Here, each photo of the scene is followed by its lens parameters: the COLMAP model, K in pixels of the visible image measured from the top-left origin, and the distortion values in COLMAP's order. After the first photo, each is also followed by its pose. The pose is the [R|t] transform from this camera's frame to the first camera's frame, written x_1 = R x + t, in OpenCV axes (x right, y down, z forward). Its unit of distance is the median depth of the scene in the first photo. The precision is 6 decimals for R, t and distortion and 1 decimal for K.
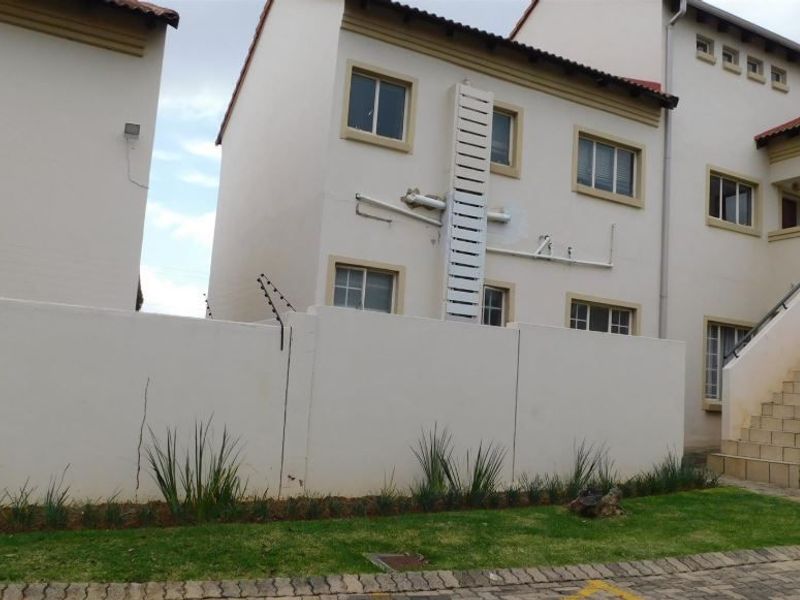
lens RADIAL K [[739.3, 0, 400.0], [0, 739.3, 300.0], [0, 0, 1]] dist [-0.050433, 0.019271]
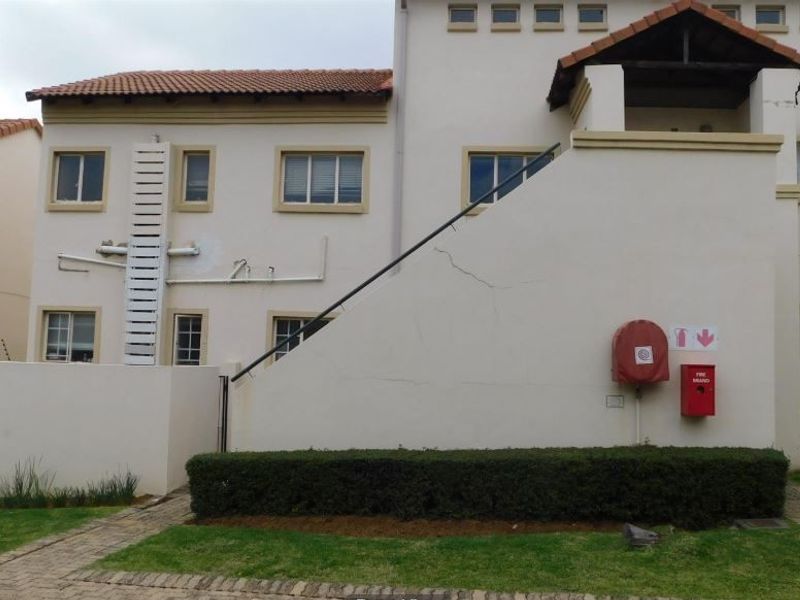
lens RADIAL K [[739.3, 0, 400.0], [0, 739.3, 300.0], [0, 0, 1]] dist [-0.050433, 0.019271]
pose [[0.844187, -0.088748, -0.528652, 0.949122], [0.097470, 0.995173, -0.011419, 0.004579], [0.527113, -0.041888, 0.848762, 0.216181]]
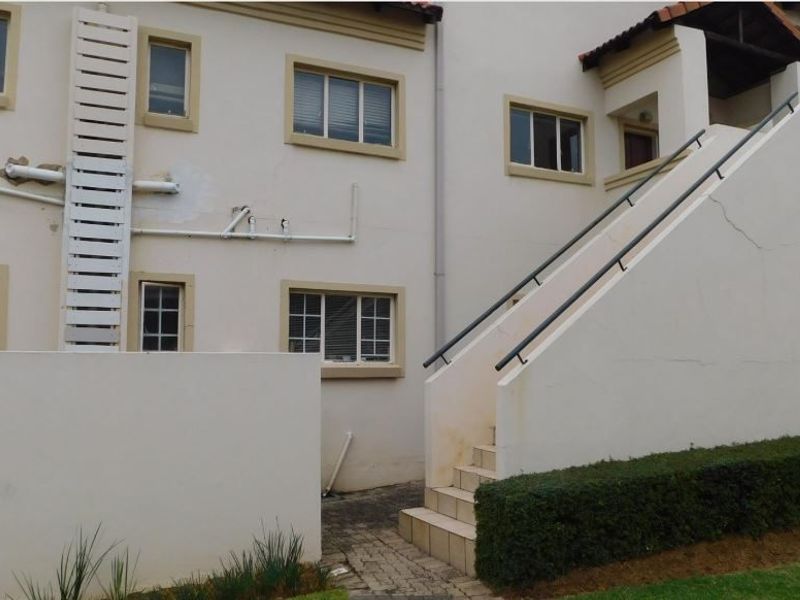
lens RADIAL K [[739.3, 0, 400.0], [0, 739.3, 300.0], [0, 0, 1]] dist [-0.050433, 0.019271]
pose [[0.996963, -0.071549, -0.030741, 0.371911], [0.072466, 0.996925, 0.029832, -0.004152], [0.028512, -0.031969, 0.999082, 0.261951]]
